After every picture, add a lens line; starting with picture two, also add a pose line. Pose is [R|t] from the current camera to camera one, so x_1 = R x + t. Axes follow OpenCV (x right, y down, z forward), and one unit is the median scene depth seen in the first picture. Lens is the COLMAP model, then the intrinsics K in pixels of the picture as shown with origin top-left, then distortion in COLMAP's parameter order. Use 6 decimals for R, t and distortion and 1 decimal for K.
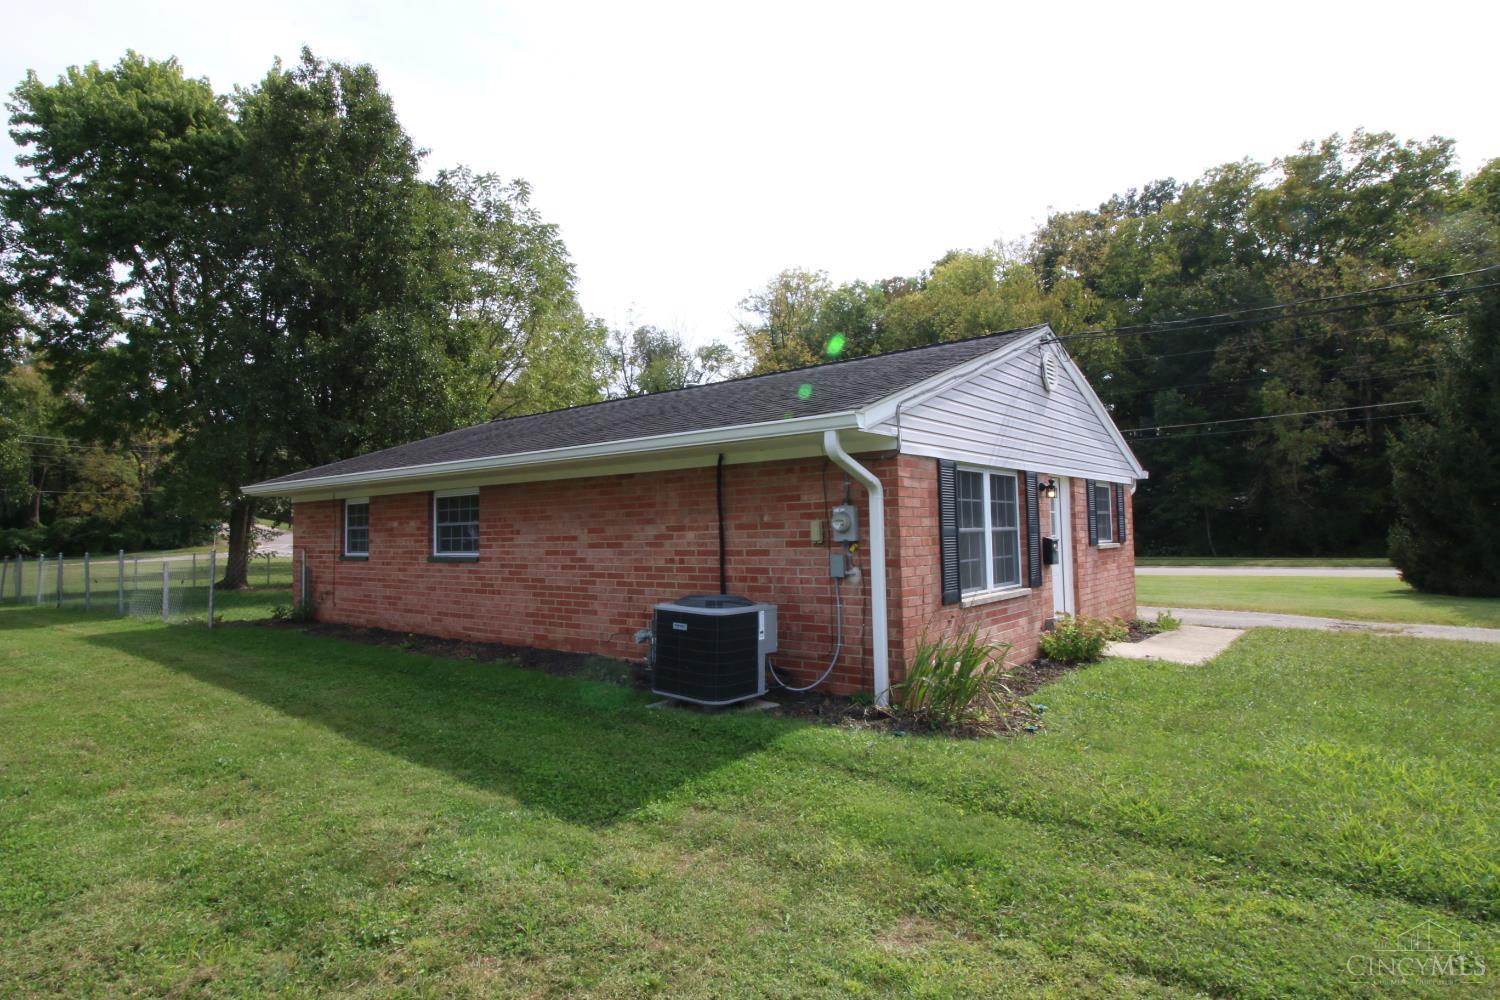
lens RADIAL K [[806.2, 0, 751.8], [0, 806.2, 506.3], [0, 0, 1]] dist [-0.011153, -0.000199]
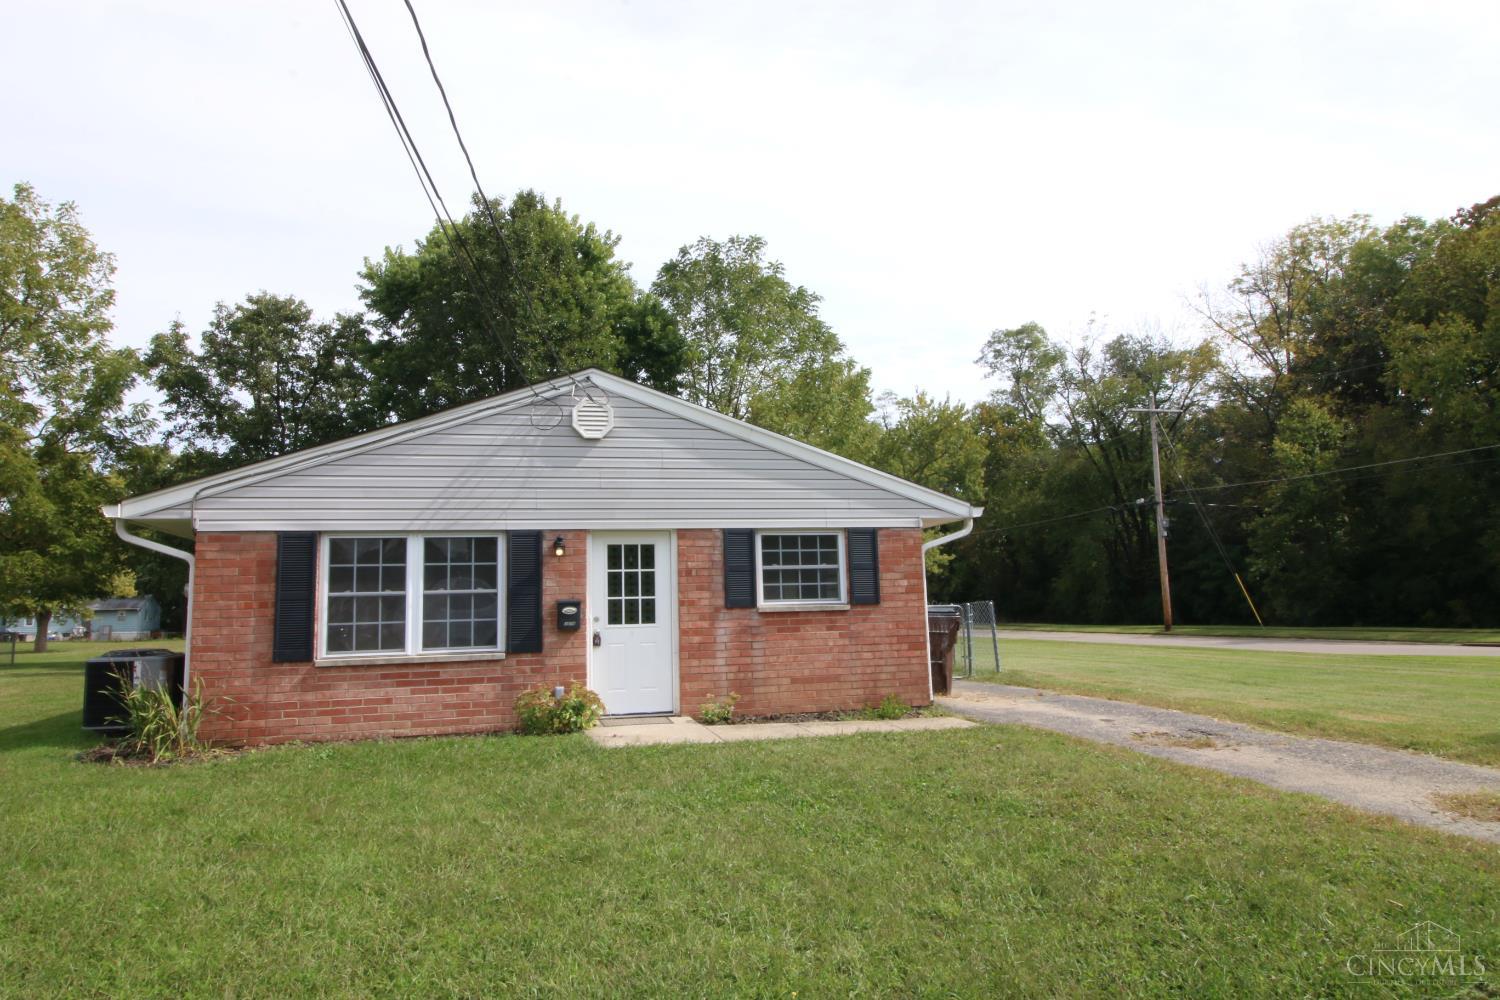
lens RADIAL K [[957.0, 0, 750.0], [0, 957.0, 500.0], [0, 0, 1]] dist [0.004918, 0.000874]
pose [[0.802130, -0.073054, -0.592664, 0.190027], [0.032175, 0.996334, -0.079265, 0.003098], [0.596282, 0.044511, 0.801540, 0.038440]]
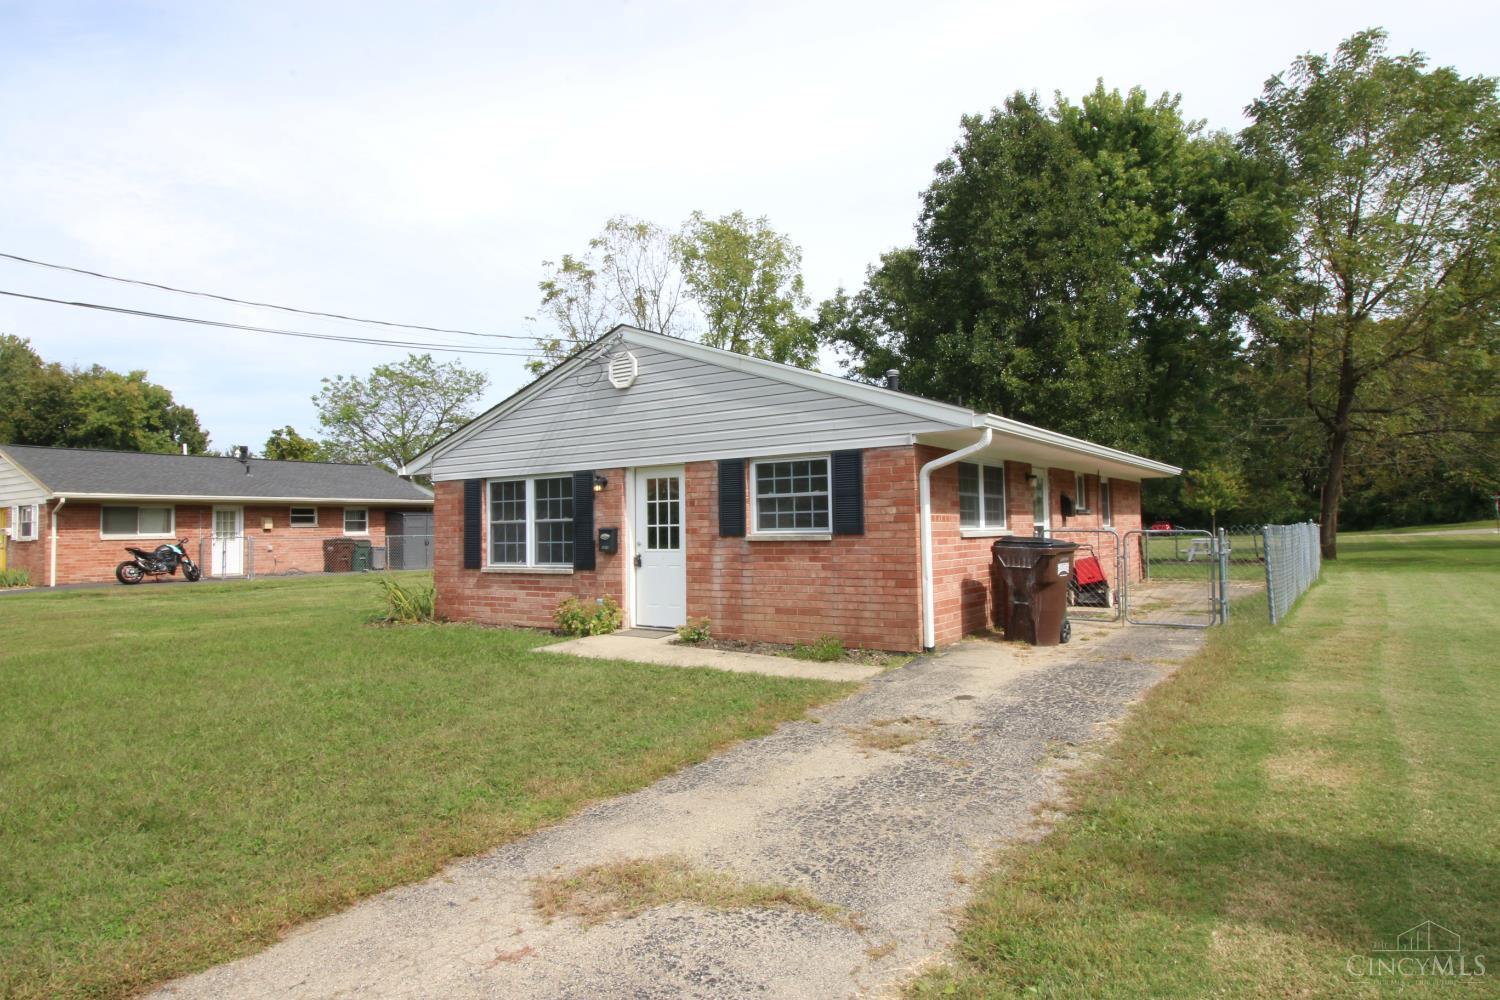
lens RADIAL K [[916.4, 0, 750.0], [0, 916.4, 500.0], [0, 0, 1]] dist [-0.001422, -0.000916]
pose [[0.043632, -0.016067, -0.998918, 0.259452], [0.048605, 0.998721, -0.013941, 0.004663], [0.997865, -0.047944, 0.044357, 0.182237]]
